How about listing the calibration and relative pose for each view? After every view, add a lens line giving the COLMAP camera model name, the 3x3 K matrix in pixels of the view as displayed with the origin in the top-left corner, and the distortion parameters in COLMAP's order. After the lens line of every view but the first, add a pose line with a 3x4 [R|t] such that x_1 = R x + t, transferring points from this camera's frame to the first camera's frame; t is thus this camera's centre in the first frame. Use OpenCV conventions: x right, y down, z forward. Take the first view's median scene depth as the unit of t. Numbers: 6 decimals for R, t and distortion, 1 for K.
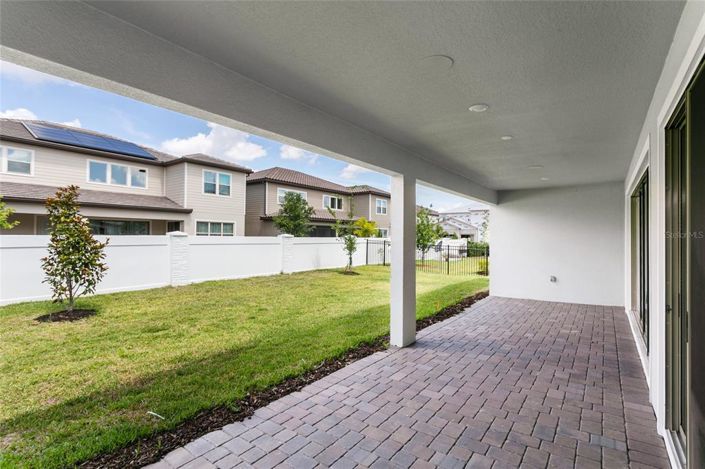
lens RADIAL K [[338.3, 0, 352.5], [0, 338.3, 234.5], [0, 0, 1]] dist [-0.001997, -0.000258]
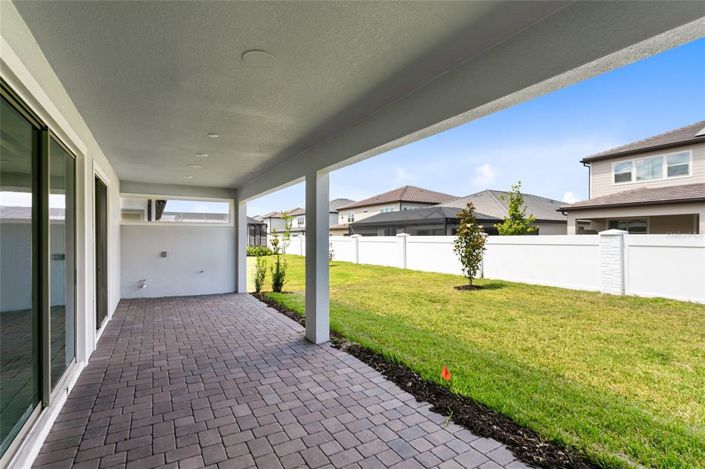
lens RADIAL K [[338.3, 0, 352.5], [0, 338.3, 234.5], [0, 0, 1]] dist [-0.001997, -0.000258]
pose [[-0.386824, -0.015779, -0.922019, 1.049257], [0.004829, 0.999805, -0.019137, 0.031539], [0.922141, -0.011855, -0.386673, 1.508492]]
